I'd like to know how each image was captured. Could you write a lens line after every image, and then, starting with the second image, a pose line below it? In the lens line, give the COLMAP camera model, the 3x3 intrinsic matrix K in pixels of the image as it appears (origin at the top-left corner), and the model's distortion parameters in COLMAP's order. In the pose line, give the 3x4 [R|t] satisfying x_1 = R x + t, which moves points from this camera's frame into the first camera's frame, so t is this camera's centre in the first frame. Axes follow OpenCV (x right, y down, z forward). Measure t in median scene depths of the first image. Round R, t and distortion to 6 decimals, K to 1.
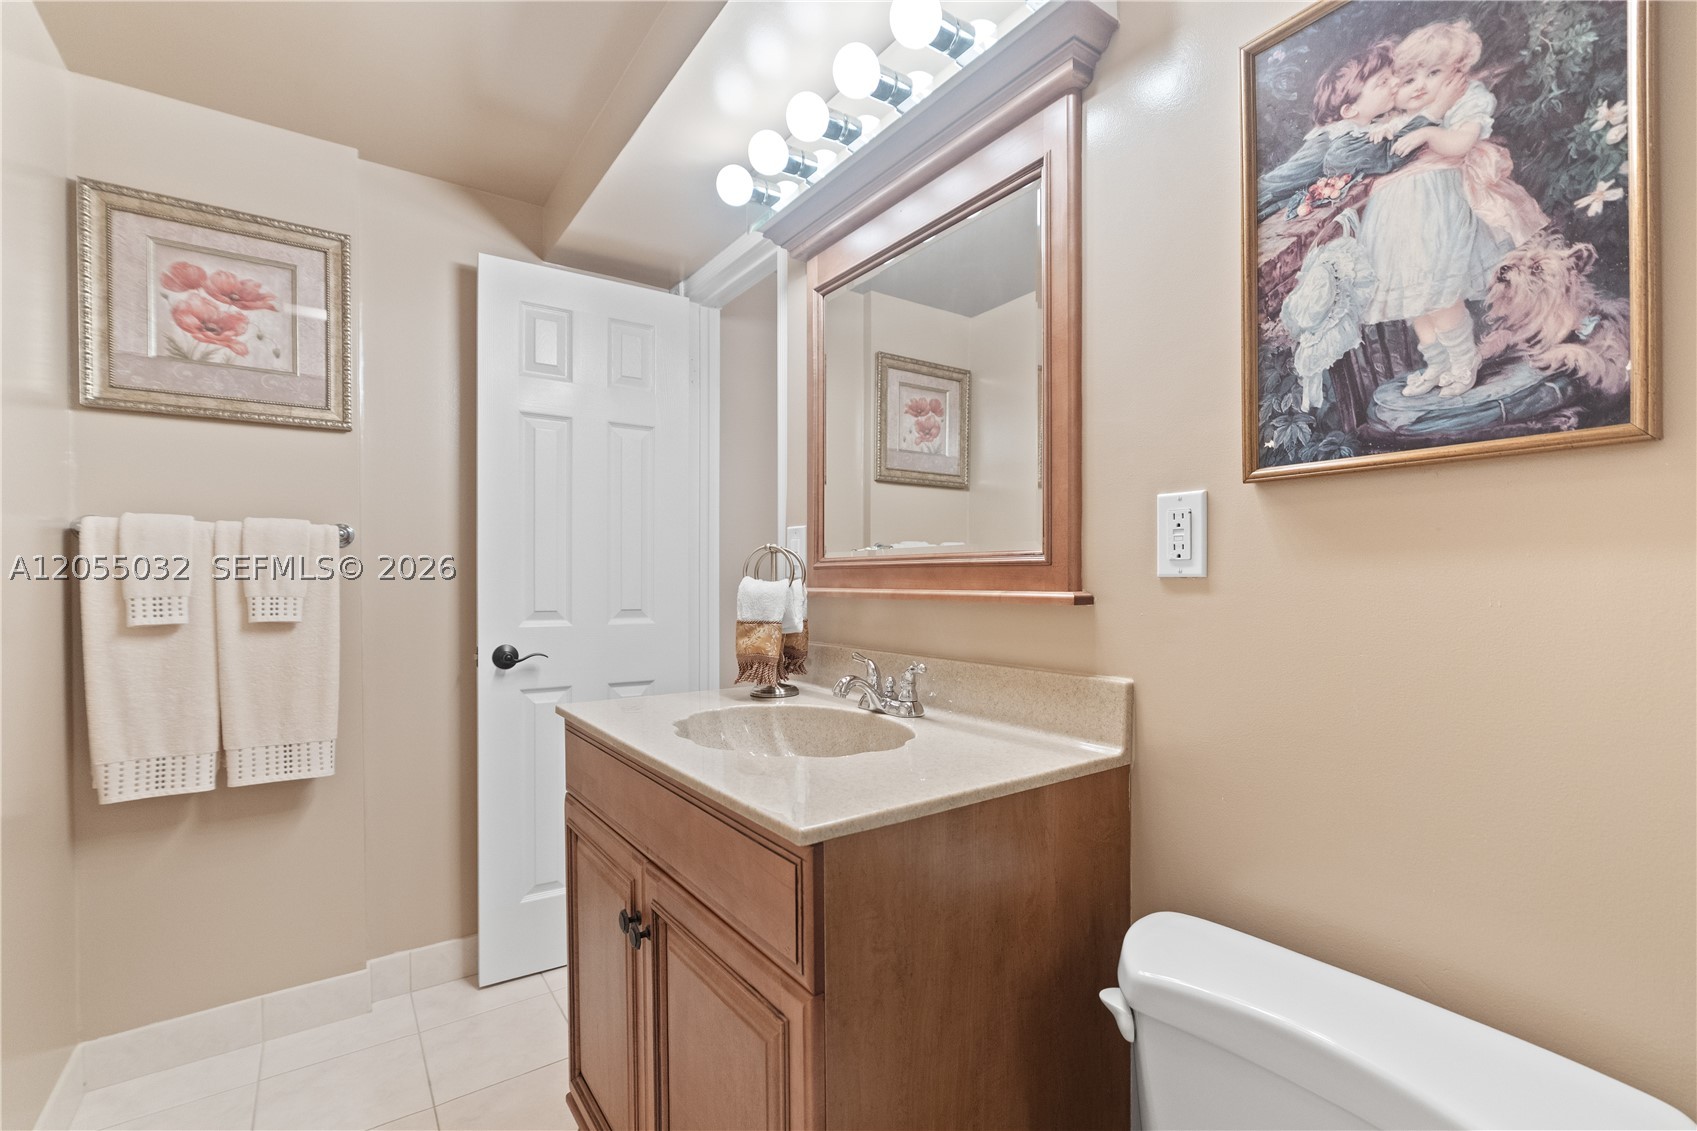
lens RADIAL K [[764.8, 0, 848.9], [0, 764.8, 583.1], [0, 0, 1]] dist [0.000307, 0.000572]
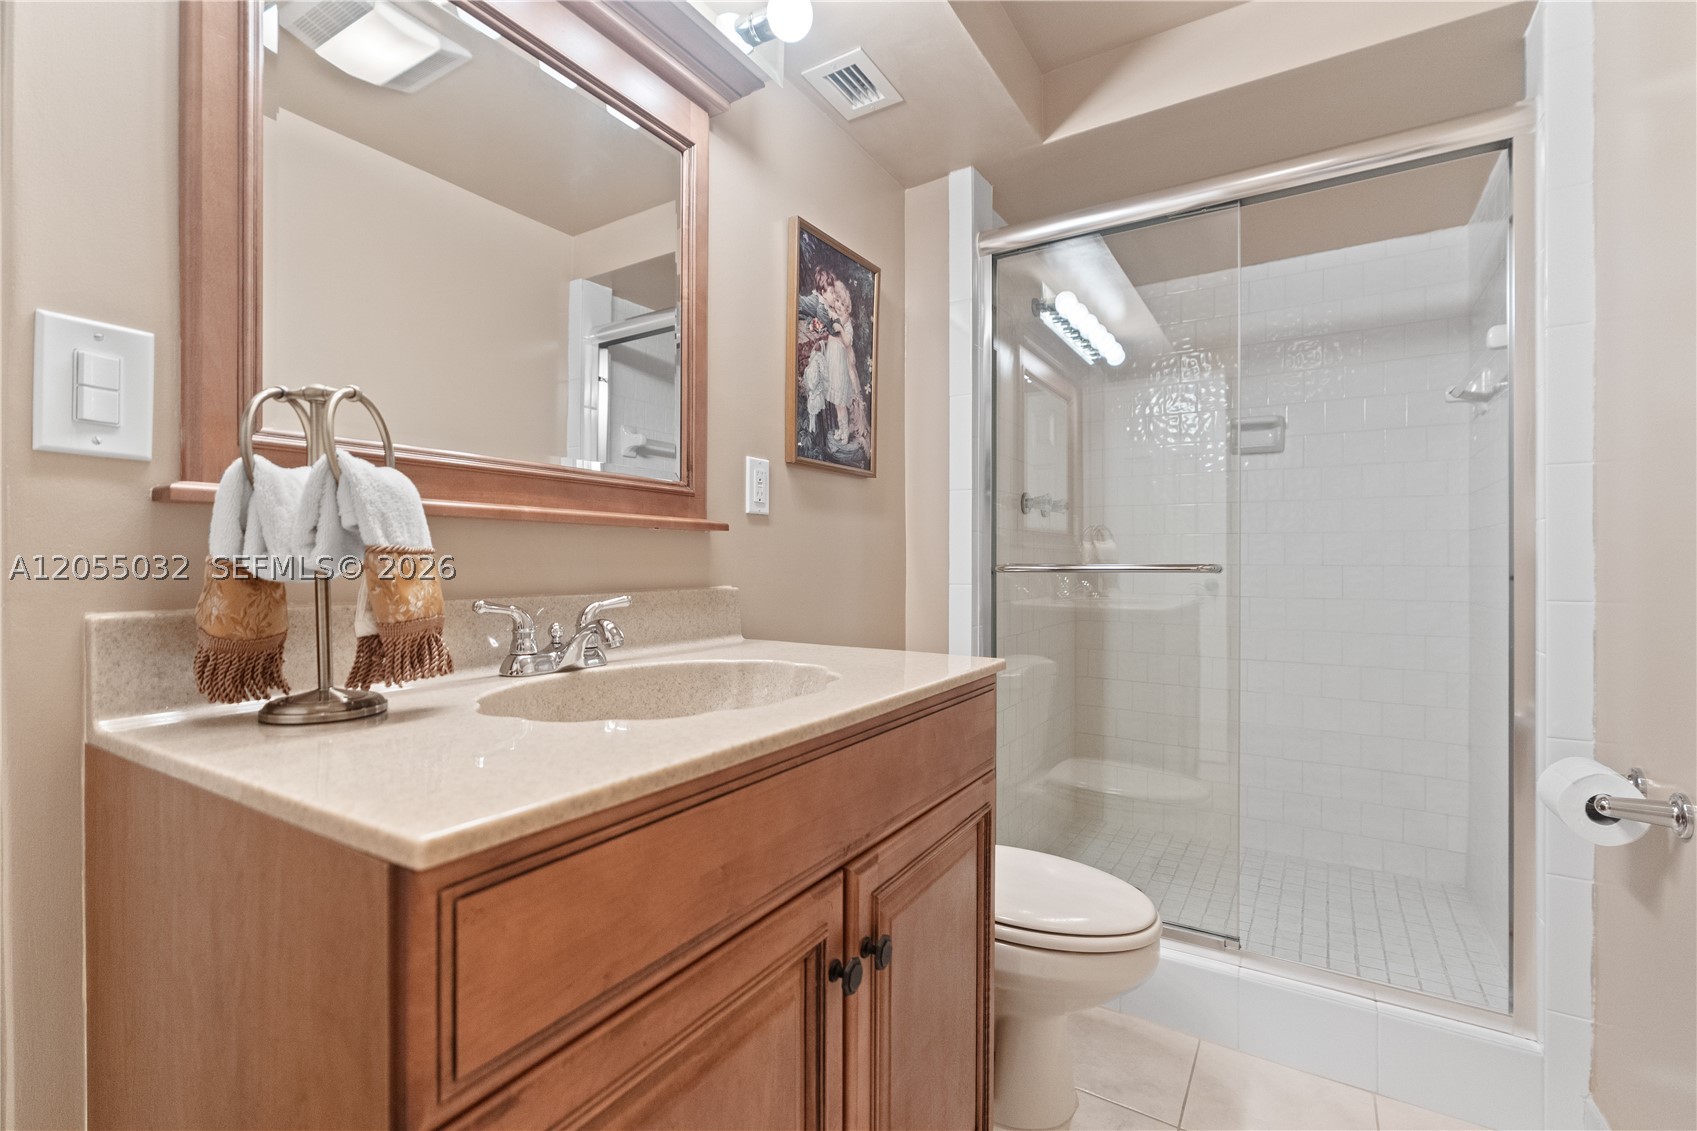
lens RADIAL K [[752.6, 0, 851.9], [0, 752.6, 567.3], [0, 0, 1]] dist [-0.007174, 0.000739]
pose [[-0.387786, 0.005203, 0.921735, -1.253952], [0.011973, 0.999928, -0.000608, 0.124682], [-0.921672, 0.010800, -0.387820, 1.737167]]
